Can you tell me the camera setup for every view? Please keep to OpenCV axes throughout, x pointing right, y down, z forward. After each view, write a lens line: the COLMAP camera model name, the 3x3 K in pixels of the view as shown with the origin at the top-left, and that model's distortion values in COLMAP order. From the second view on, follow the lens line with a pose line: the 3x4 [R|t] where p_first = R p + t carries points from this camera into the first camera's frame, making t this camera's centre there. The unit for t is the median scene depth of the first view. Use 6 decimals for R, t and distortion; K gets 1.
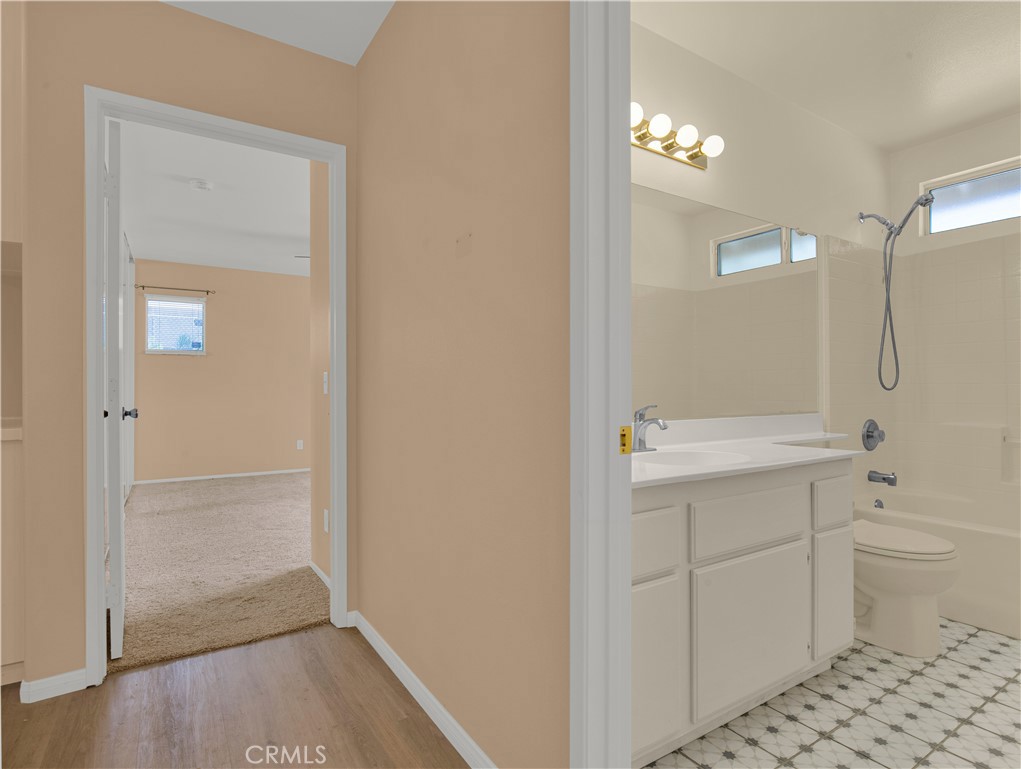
lens RADIAL K [[532.9, 0, 532.6], [0, 532.9, 384.0], [0, 0, 1]] dist [-0.018330, -0.000561]
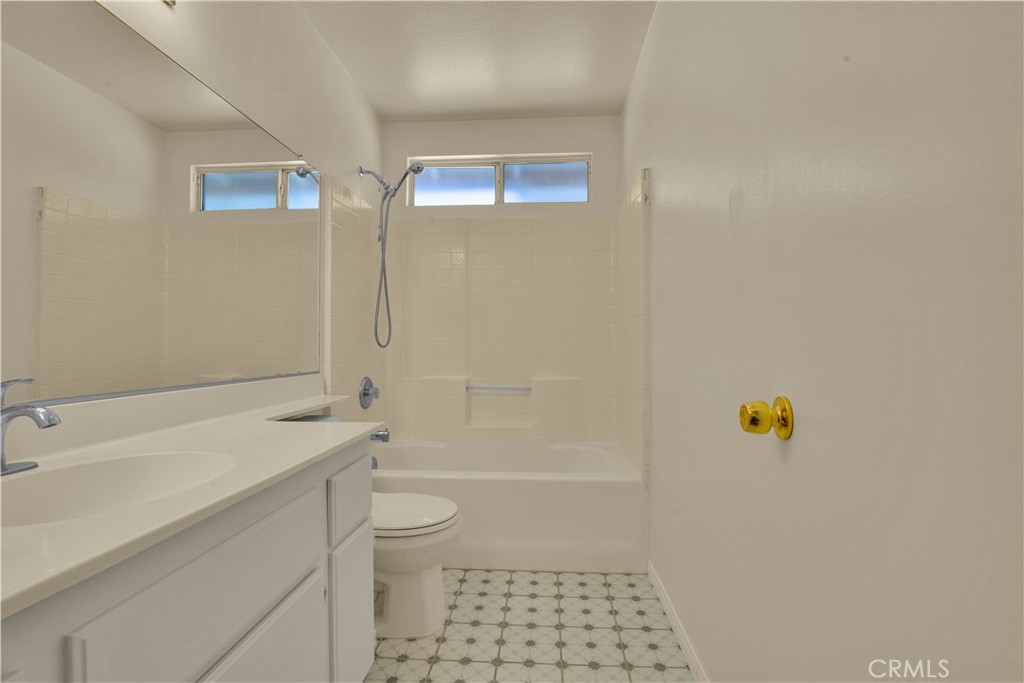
lens RADIAL K [[483.9, 0, 512.0], [0, 483.9, 341.5], [0, 0, 1]] dist [-0.023861, -0.000088]
pose [[0.618118, 0.009239, 0.786031, 0.098903], [-0.007822, 0.999954, -0.005602, 0.003321], [-0.786047, -0.002685, 0.618161, 0.233223]]
